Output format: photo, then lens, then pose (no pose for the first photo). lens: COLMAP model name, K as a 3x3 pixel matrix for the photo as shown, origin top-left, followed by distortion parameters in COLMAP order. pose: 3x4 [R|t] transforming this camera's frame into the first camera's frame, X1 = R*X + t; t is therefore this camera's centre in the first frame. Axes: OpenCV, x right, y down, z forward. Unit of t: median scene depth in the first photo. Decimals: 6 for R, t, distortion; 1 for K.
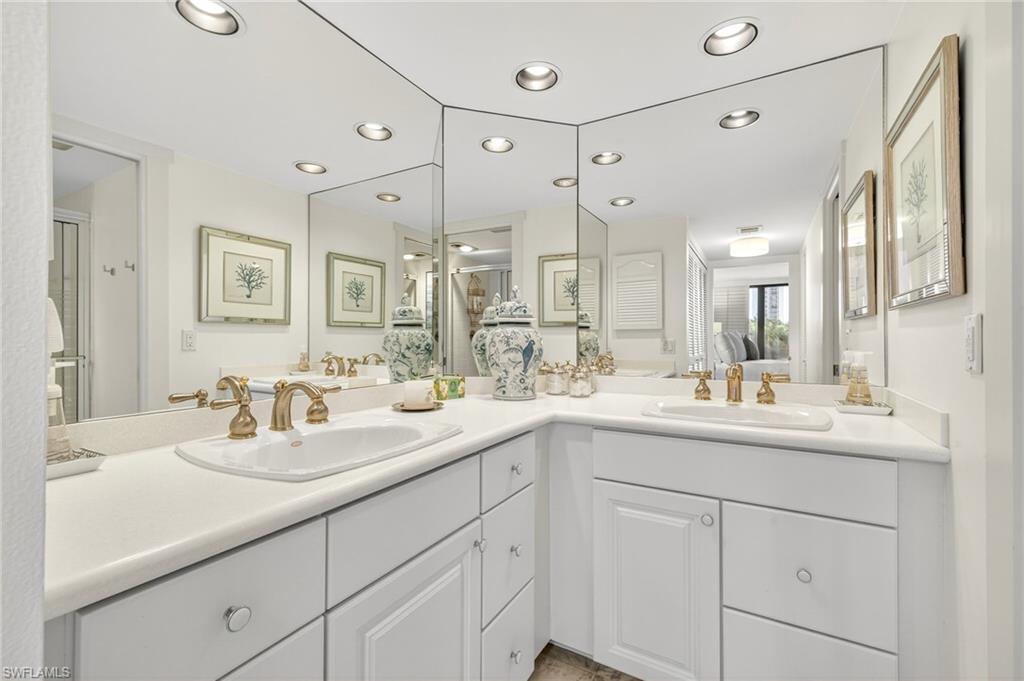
lens RADIAL K [[425.0, 0, 508.2], [0, 425.0, 339.5], [0, 0, 1]] dist [-0.000676, -0.000195]
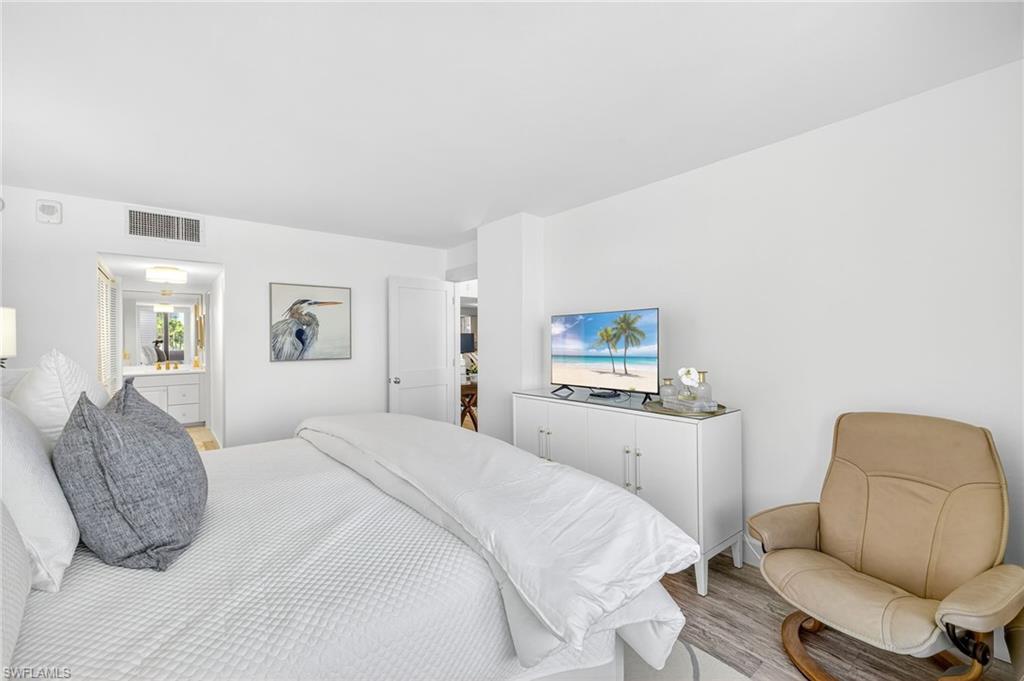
lens RADIAL K [[425.0, 0, 508.2], [0, 425.0, 339.5], [0, 0, 1]] dist [-0.000676, -0.000195]
pose [[0.337279, 0.002341, 0.941402, -0.554817], [0.002452, 0.999991, -0.003365, -0.030273], [-0.941402, 0.003443, 0.337270, -0.869197]]
